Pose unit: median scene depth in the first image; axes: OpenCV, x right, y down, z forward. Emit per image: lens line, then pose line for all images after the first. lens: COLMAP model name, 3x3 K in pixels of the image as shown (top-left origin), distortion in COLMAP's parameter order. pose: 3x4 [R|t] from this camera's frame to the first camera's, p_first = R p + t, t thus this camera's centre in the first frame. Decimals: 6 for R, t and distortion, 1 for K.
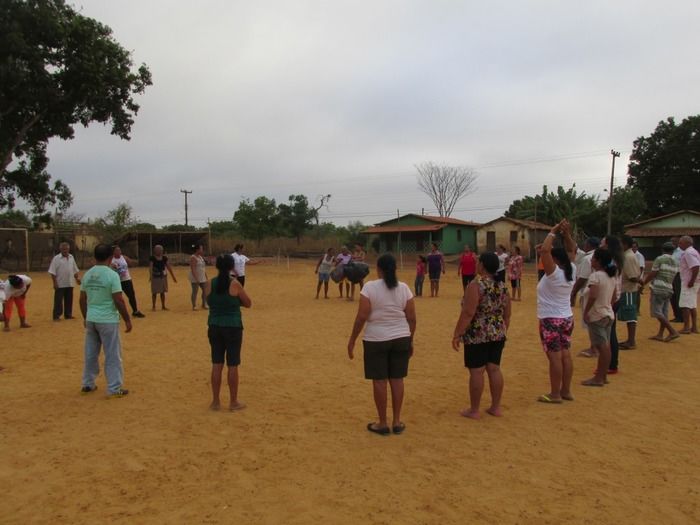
lens RADIAL K [[578.6, 0, 345.8], [0, 578.6, 254.4], [0, 0, 1]] dist [-0.030083, 0.008137]
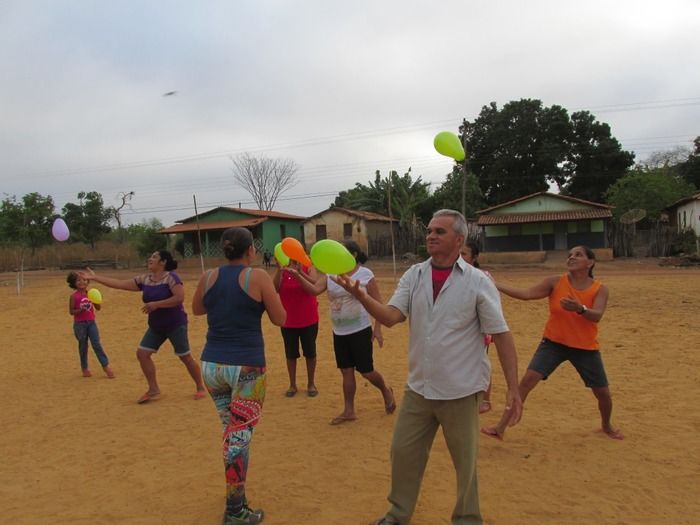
lens RADIAL K [[566.5, 0, 350.0], [0, 566.5, 262.5], [0, 0, 1]] dist [-0.048202, 0.006026]
pose [[0.950614, -0.053592, 0.305713, 0.027669], [0.048738, 0.998535, 0.023492, -0.002153], [-0.306524, -0.007432, 0.951834, 0.146813]]
